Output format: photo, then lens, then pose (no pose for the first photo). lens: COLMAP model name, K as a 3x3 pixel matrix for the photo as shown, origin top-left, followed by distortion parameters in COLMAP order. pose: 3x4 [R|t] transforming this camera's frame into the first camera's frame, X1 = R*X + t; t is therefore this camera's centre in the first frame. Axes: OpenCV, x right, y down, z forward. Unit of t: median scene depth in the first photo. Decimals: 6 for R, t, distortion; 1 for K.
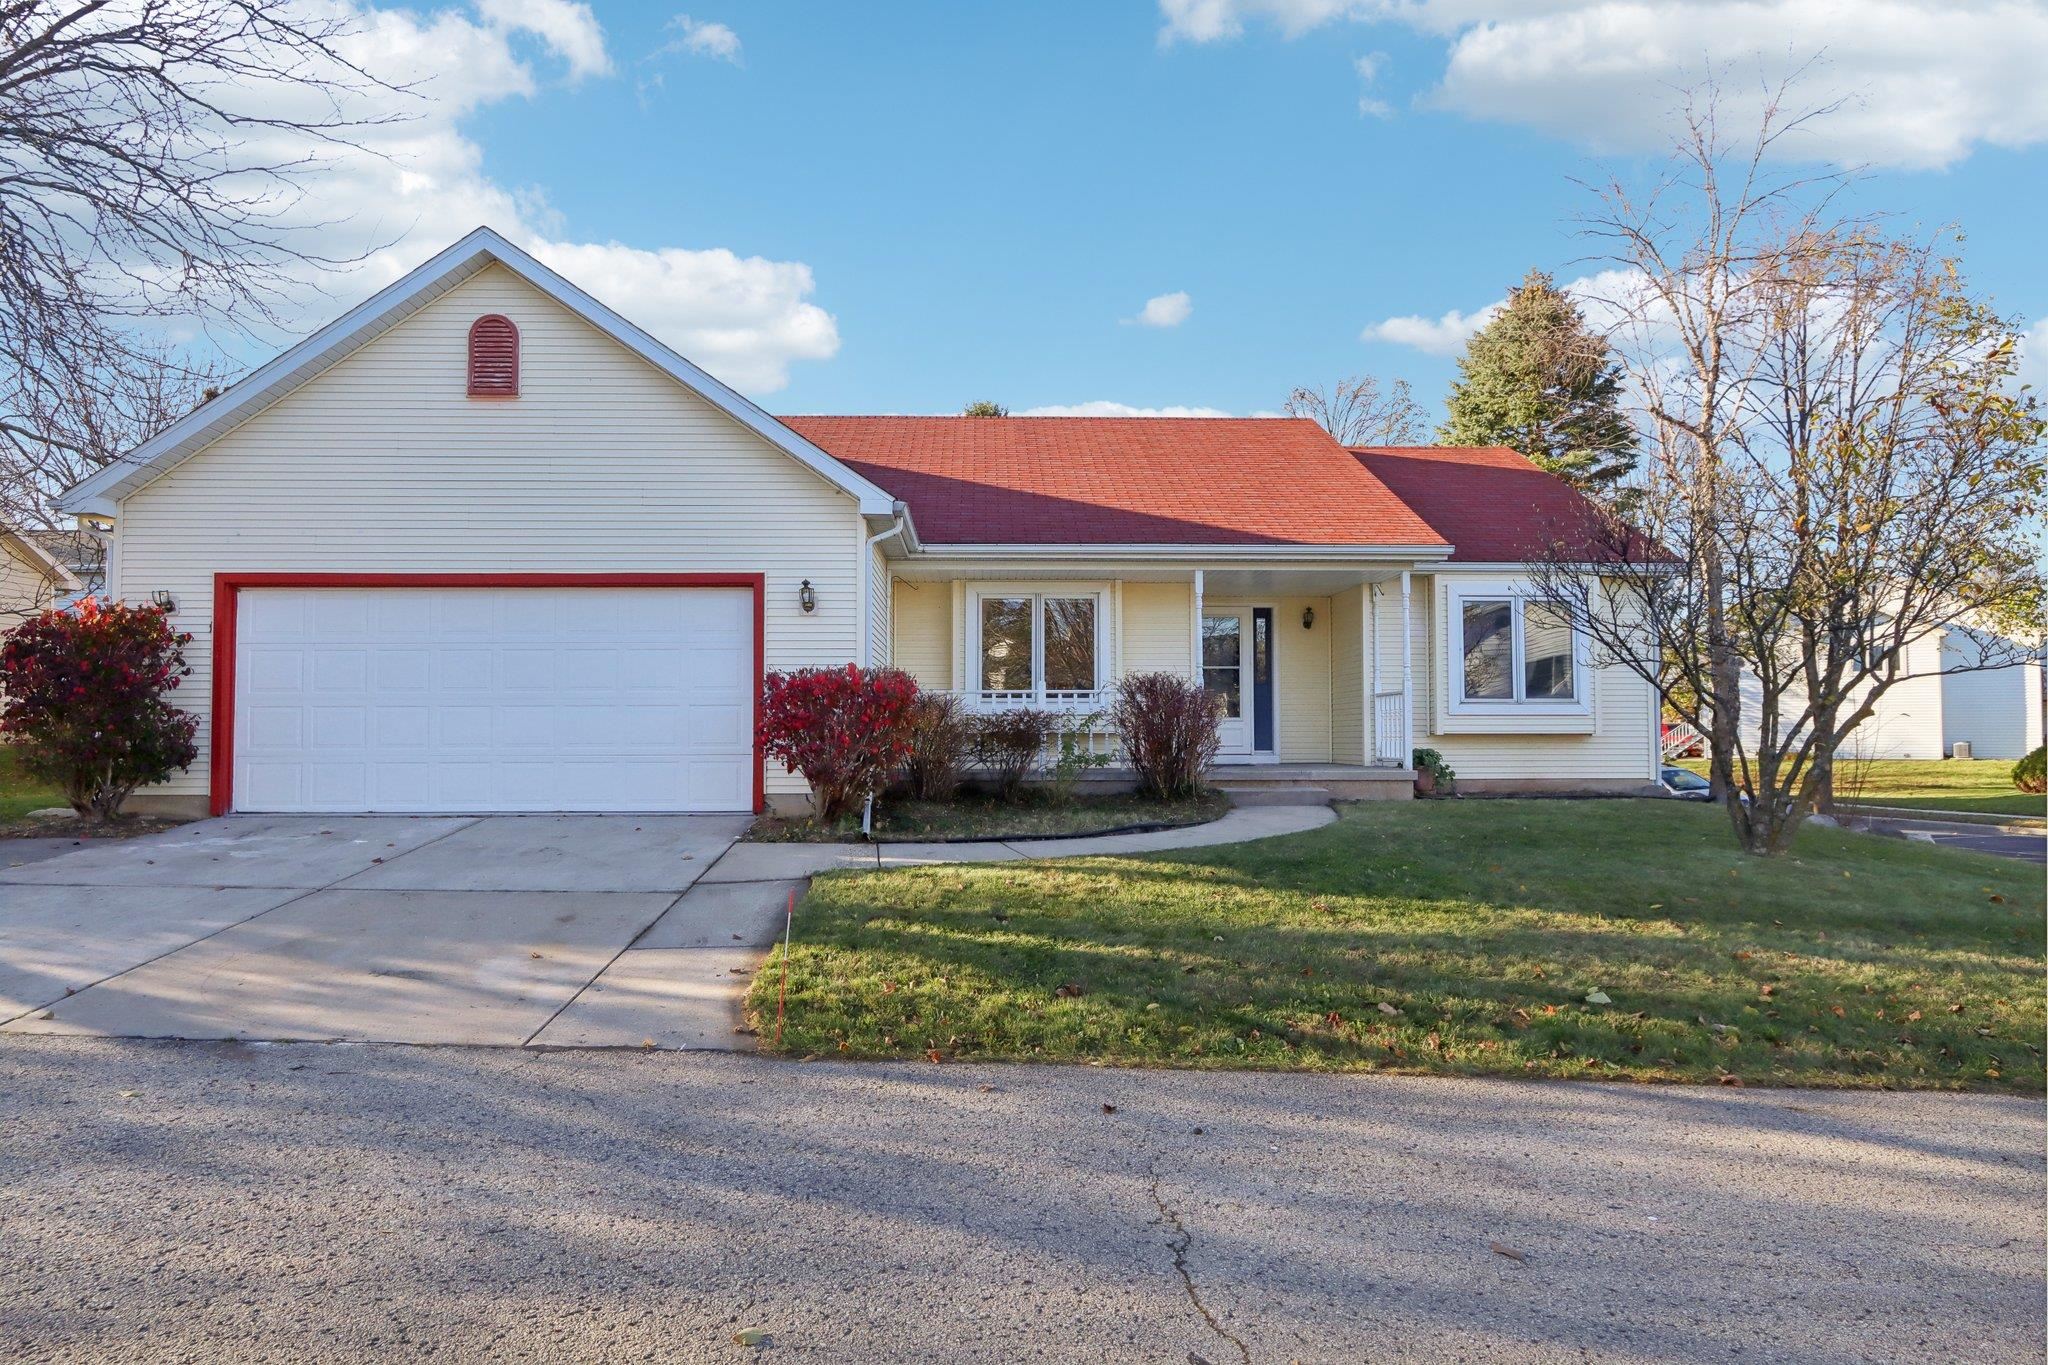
lens RADIAL K [[1246.0, 0, 1025.8], [0, 1246.0, 679.8], [0, 0, 1]] dist [0.002189, 0.001696]
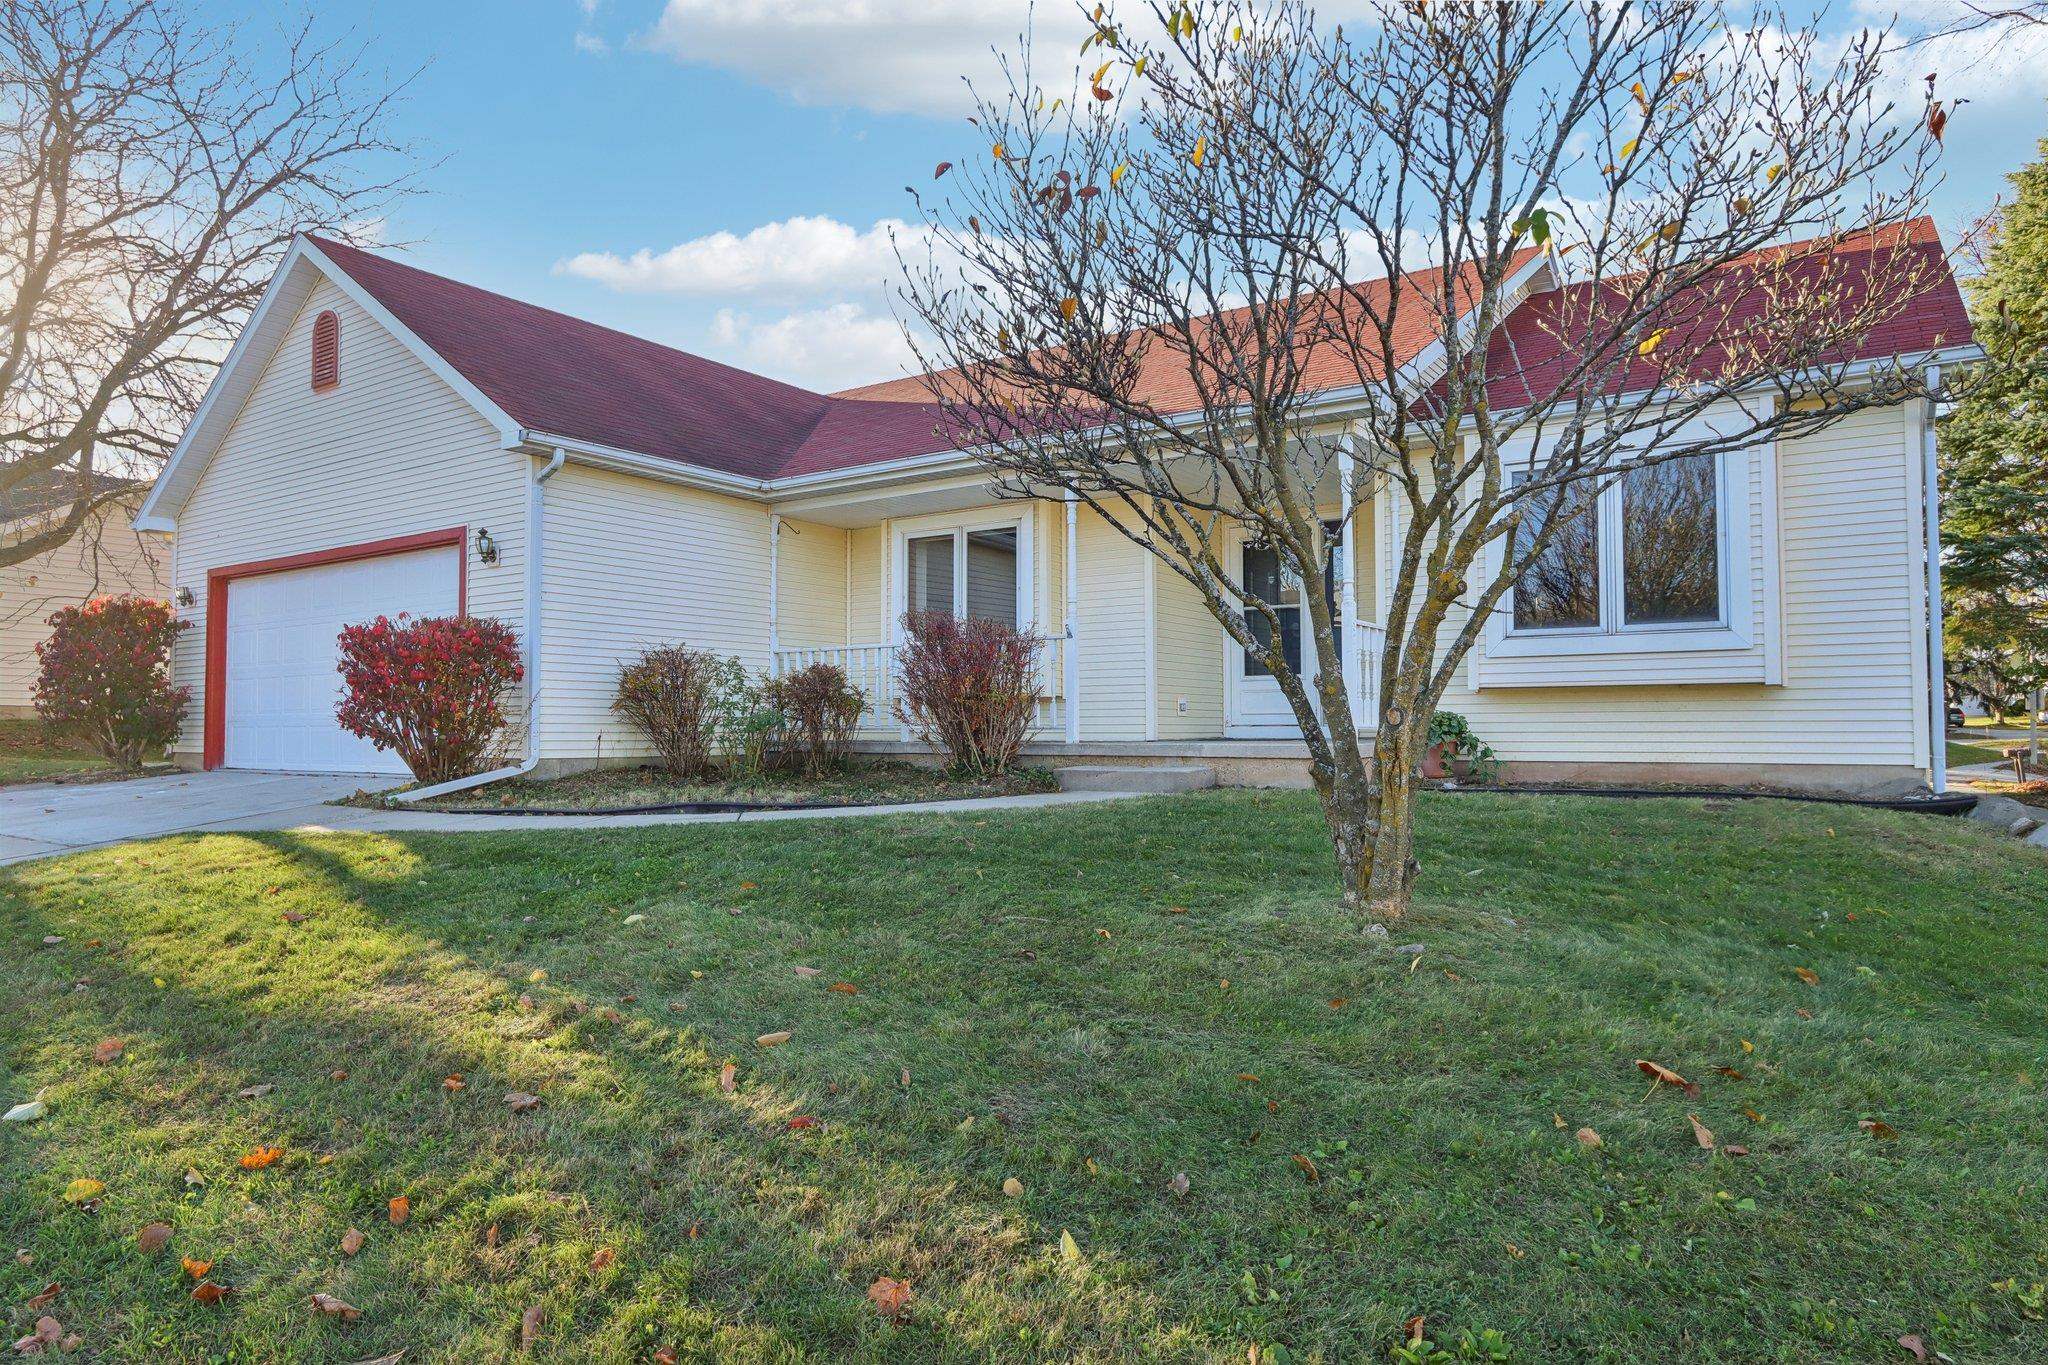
lens RADIAL K [[1246.0, 0, 1010.4], [0, 1246.0, 682.8], [0, 0, 1]] dist [0.002189, 0.001696]
pose [[0.802100, -0.022111, -0.596780, 0.517427], [0.029020, 0.999577, 0.001970, 0.032549], [0.596484, -0.018899, 0.802402, 0.358676]]
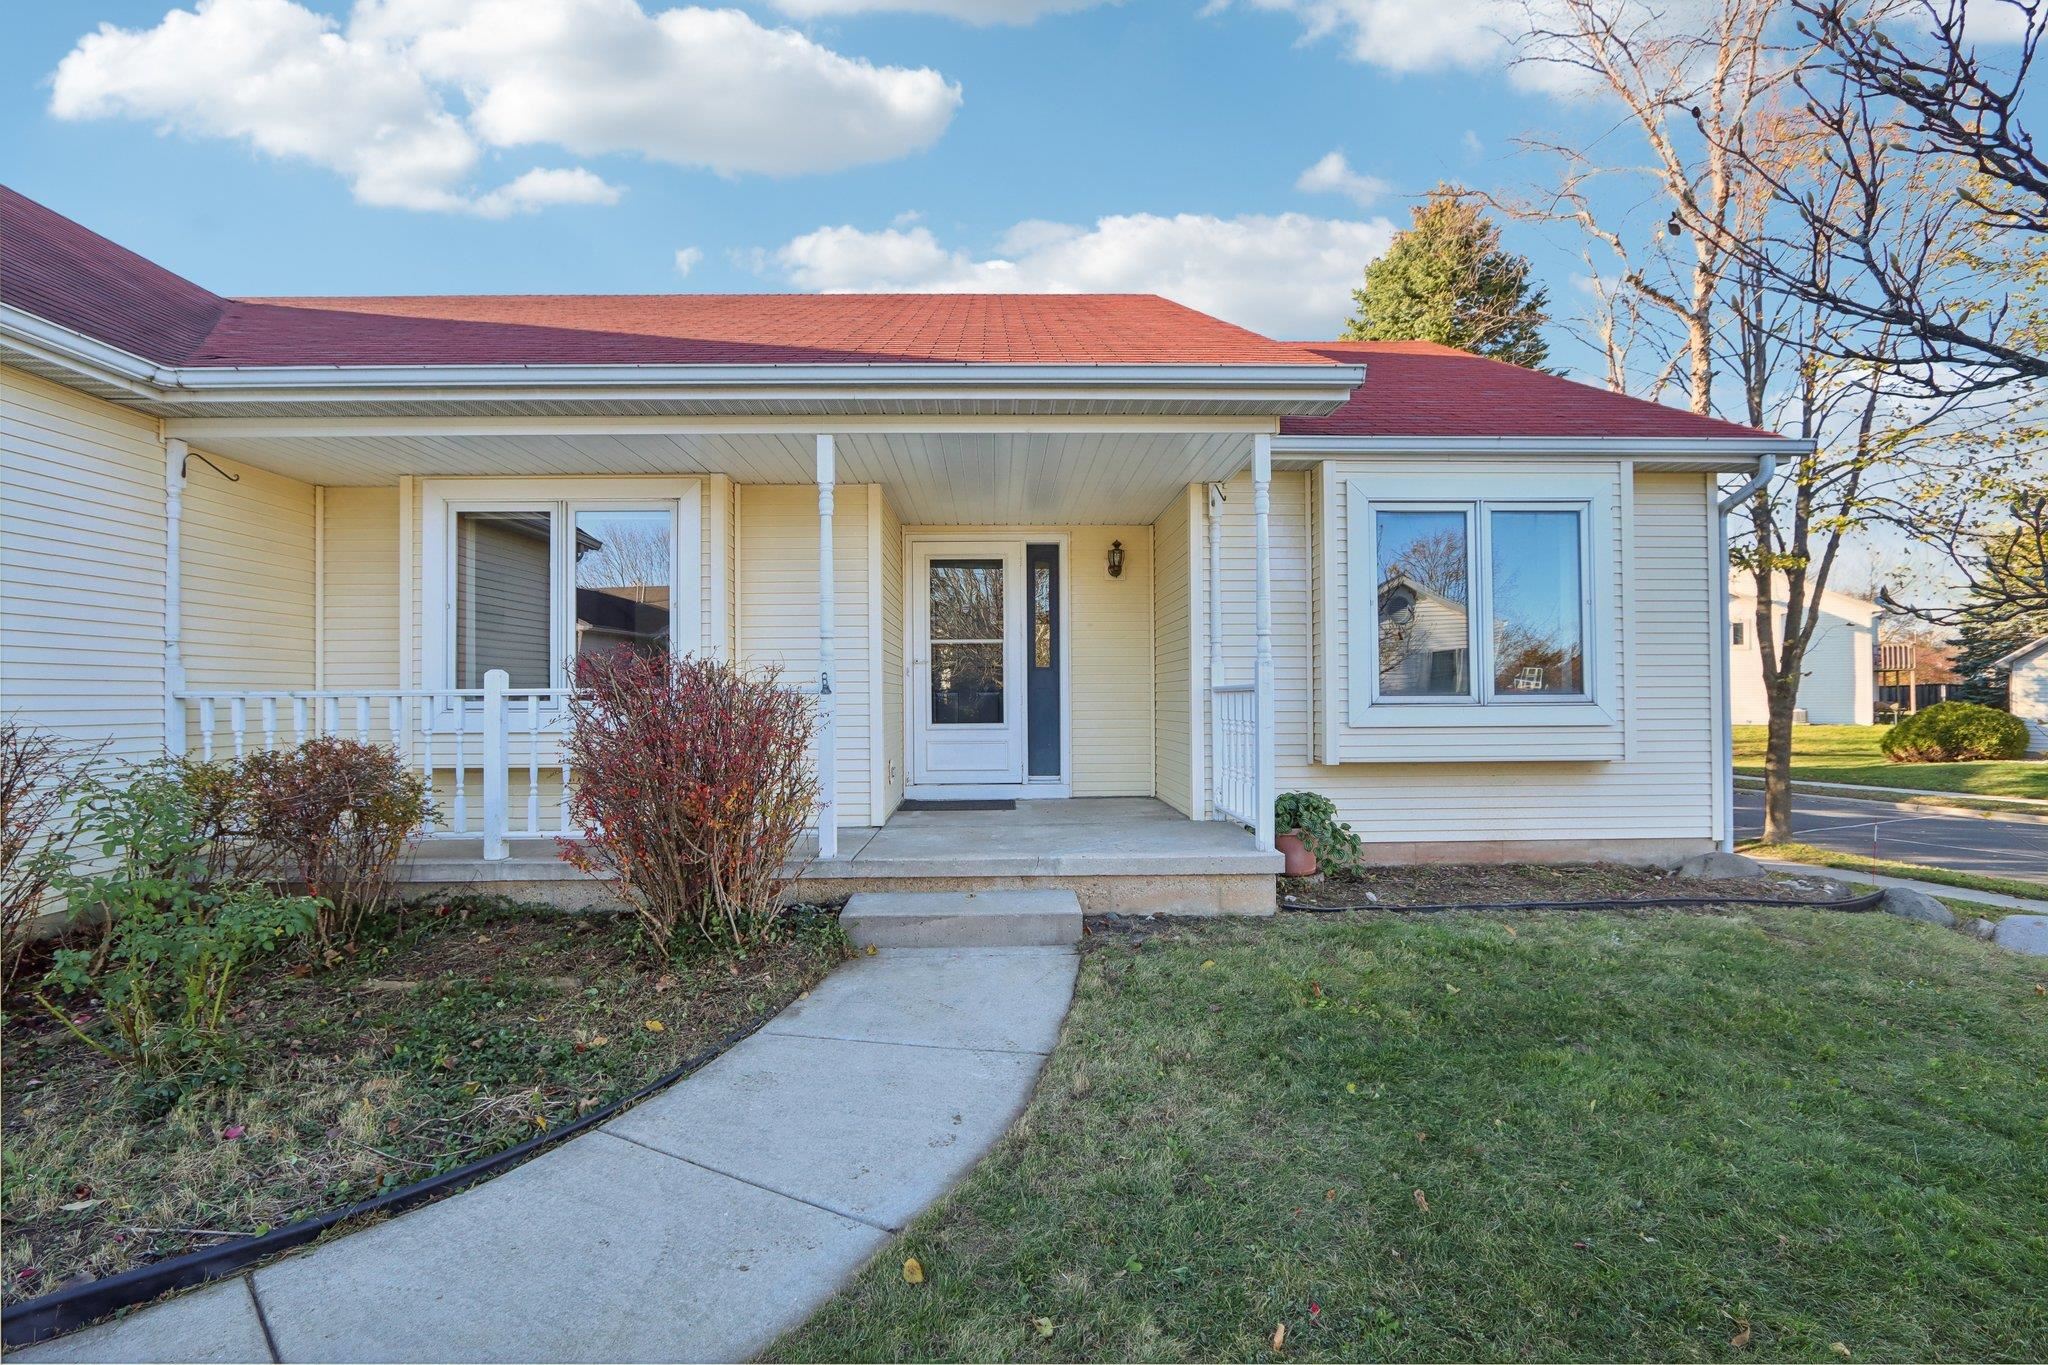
lens RADIAL K [[940.0, 0, 1013.9], [0, 940.0, 689.6], [0, 0, 1]] dist [-0.015506, 0.000139]
pose [[0.999956, -0.006043, -0.007118, 0.200109], [0.006282, 0.999400, 0.034056, -0.002247], [0.006908, -0.034100, 0.999395, 0.600585]]
